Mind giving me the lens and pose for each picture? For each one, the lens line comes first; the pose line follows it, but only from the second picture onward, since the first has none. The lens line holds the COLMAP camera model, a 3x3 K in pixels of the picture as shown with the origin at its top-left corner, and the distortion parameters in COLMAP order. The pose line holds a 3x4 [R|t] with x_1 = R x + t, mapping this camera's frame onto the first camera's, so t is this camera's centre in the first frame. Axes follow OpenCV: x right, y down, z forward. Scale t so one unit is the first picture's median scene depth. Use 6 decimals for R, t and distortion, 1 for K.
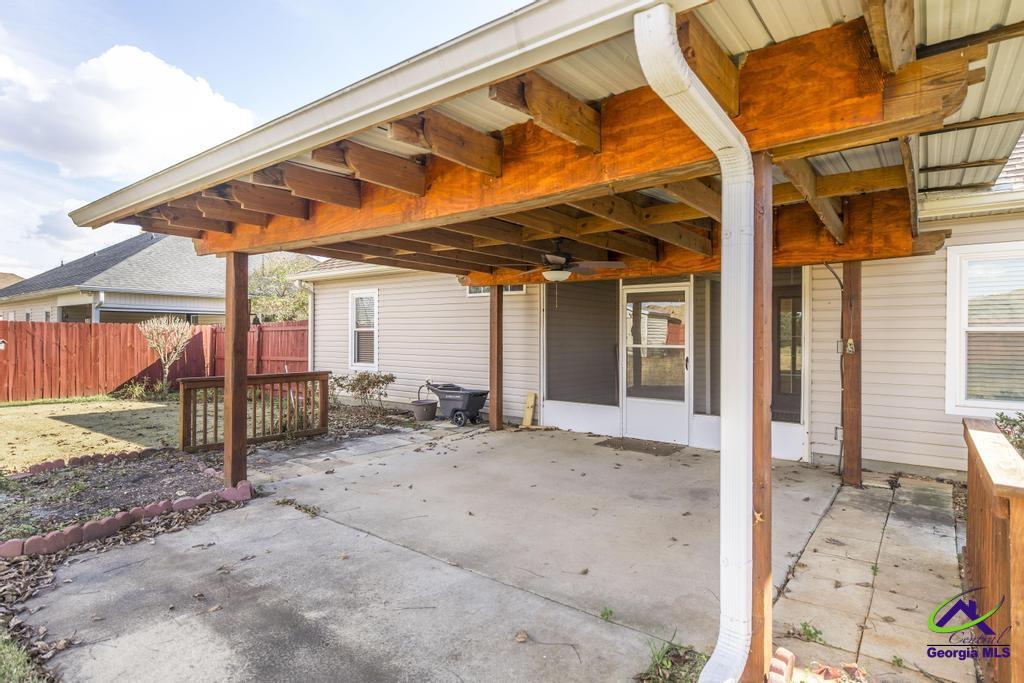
lens RADIAL K [[519.7, 0, 530.6], [0, 519.7, 345.8], [0, 0, 1]] dist [-0.003308, -0.000706]
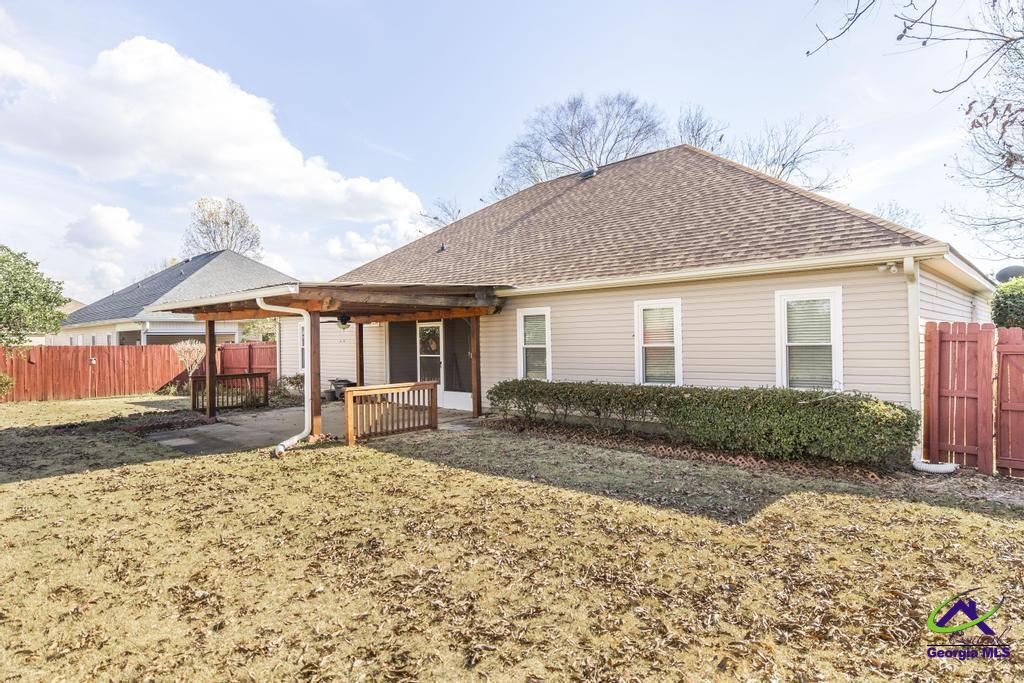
lens RADIAL K [[605.4, 0, 510.0], [0, 605.4, 341.3], [0, 0, 1]] dist [0.006553, 0.000105]
pose [[0.991167, -0.022350, -0.130720, 0.499221], [0.020538, 0.999674, -0.015190, -0.008486], [0.131017, 0.012371, 0.991303, -0.692873]]
